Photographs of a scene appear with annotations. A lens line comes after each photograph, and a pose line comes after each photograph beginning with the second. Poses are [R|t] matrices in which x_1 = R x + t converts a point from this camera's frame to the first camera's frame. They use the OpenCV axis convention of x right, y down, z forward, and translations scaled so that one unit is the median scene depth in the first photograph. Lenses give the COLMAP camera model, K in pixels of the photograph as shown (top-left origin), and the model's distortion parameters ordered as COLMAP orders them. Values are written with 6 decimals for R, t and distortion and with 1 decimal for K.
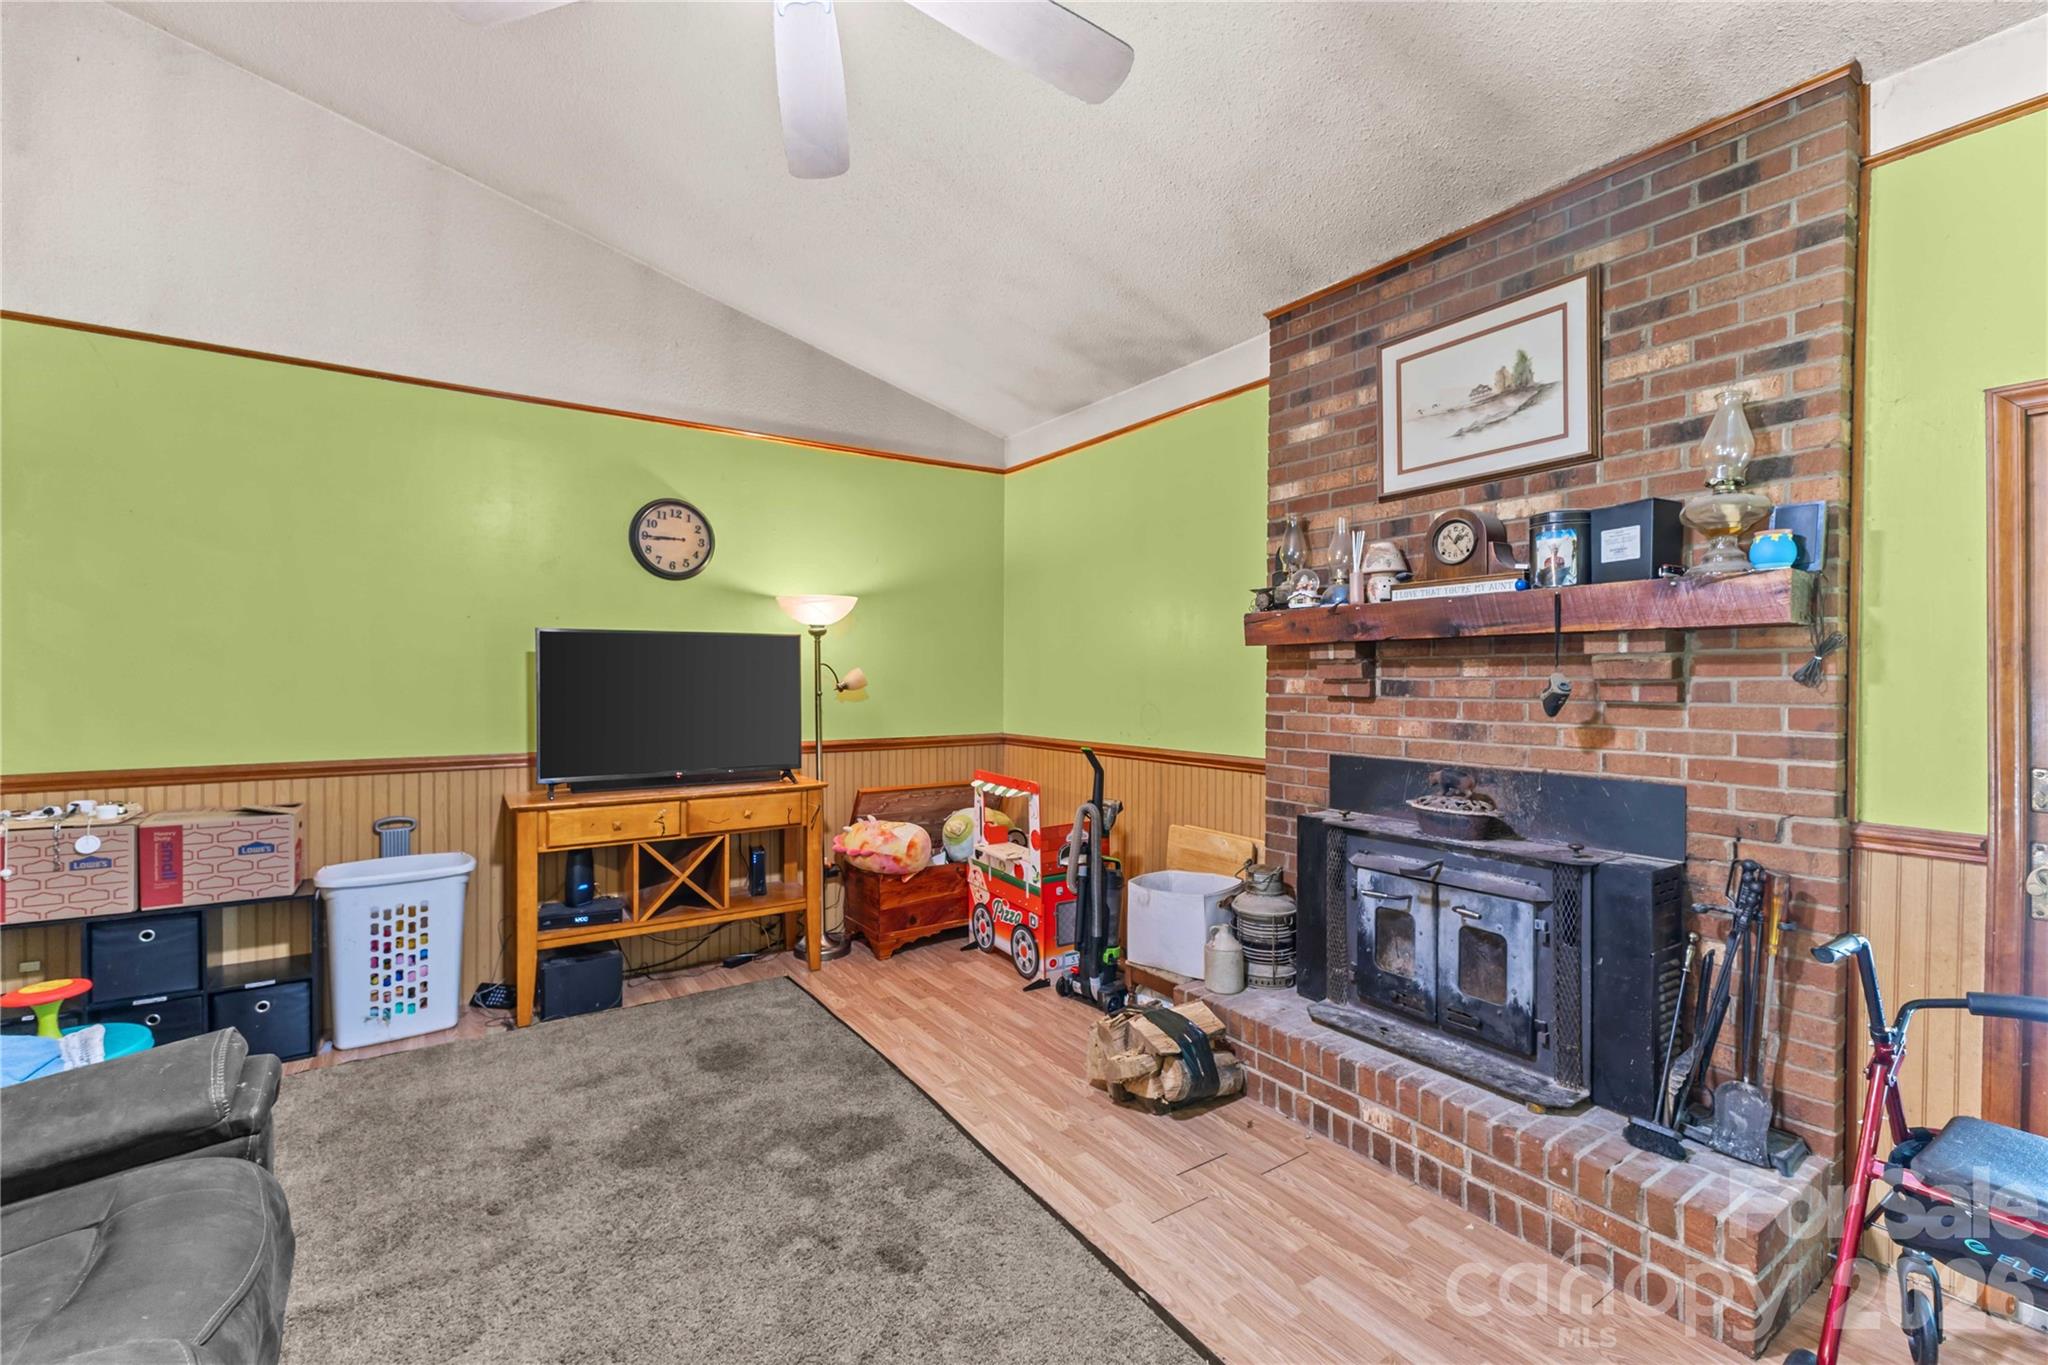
lens RADIAL K [[884.0, 0, 1024.0], [0, 884.0, 682.5], [0, 0, 1]] dist [0.008485, -0.000498]
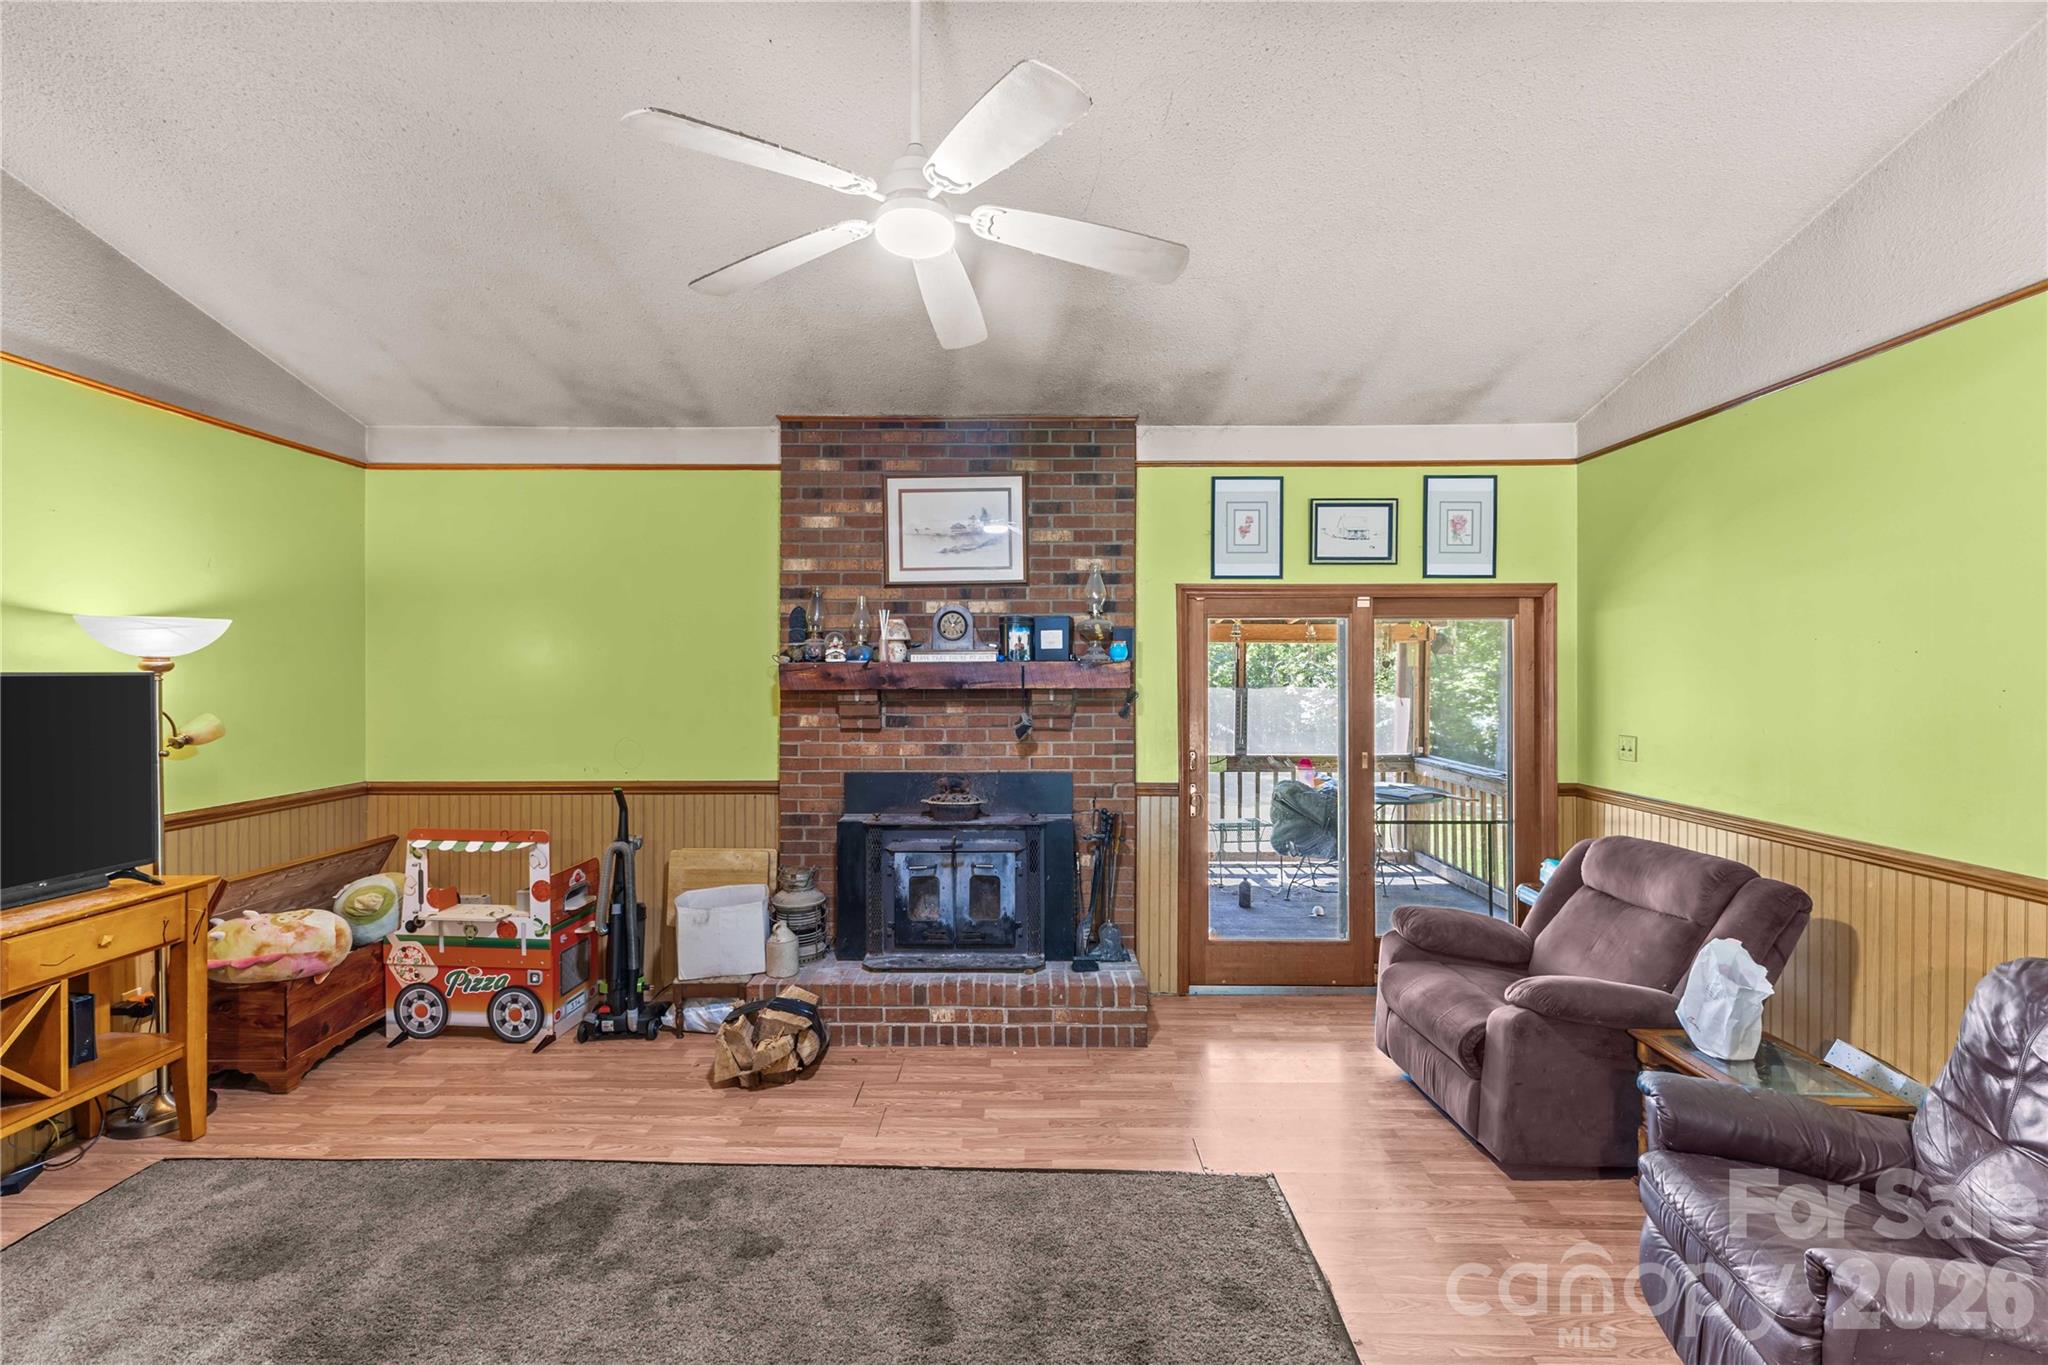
lens RADIAL K [[879.1, 0, 1022.2], [0, 879.1, 678.2], [0, 0, 1]] dist [0.008963, -0.000270]
pose [[0.564864, -0.006192, 0.825161, -0.574456], [0.007284, 0.999970, 0.002518, -0.059674], [-0.825152, 0.004588, 0.564892, 0.043587]]
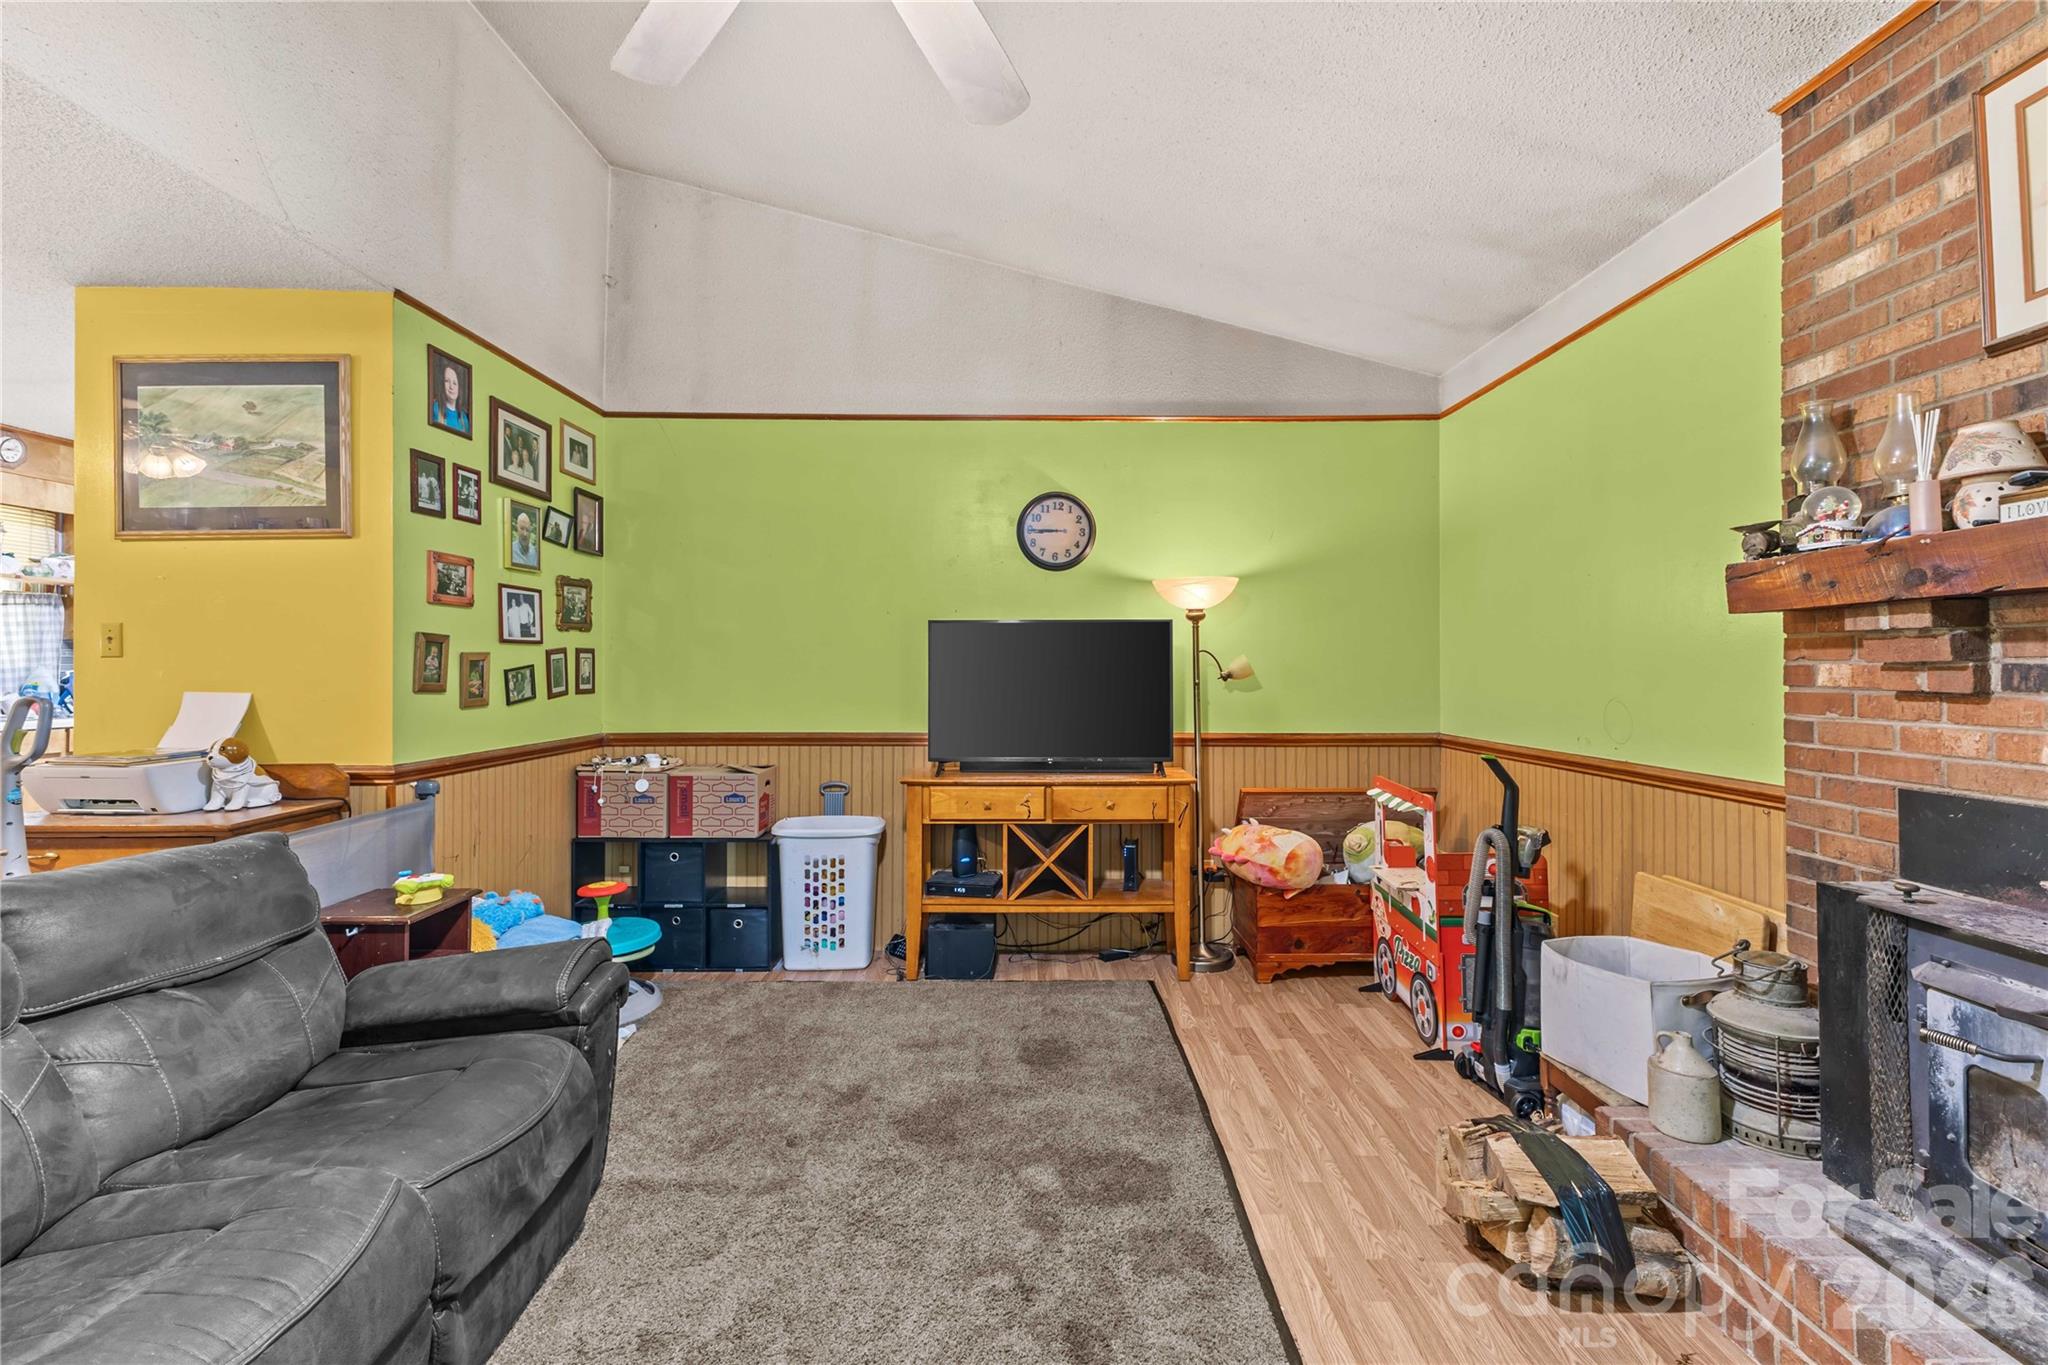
lens RADIAL K [[889.7, 0, 1022.9], [0, 889.7, 651.9], [0, 0, 1]] dist [0.006710, -0.000349]
pose [[0.829675, -0.011010, -0.558137, 0.189897], [-0.003245, 0.999693, -0.024545, 0.005321], [0.558237, 0.022175, 0.829385, 0.156877]]
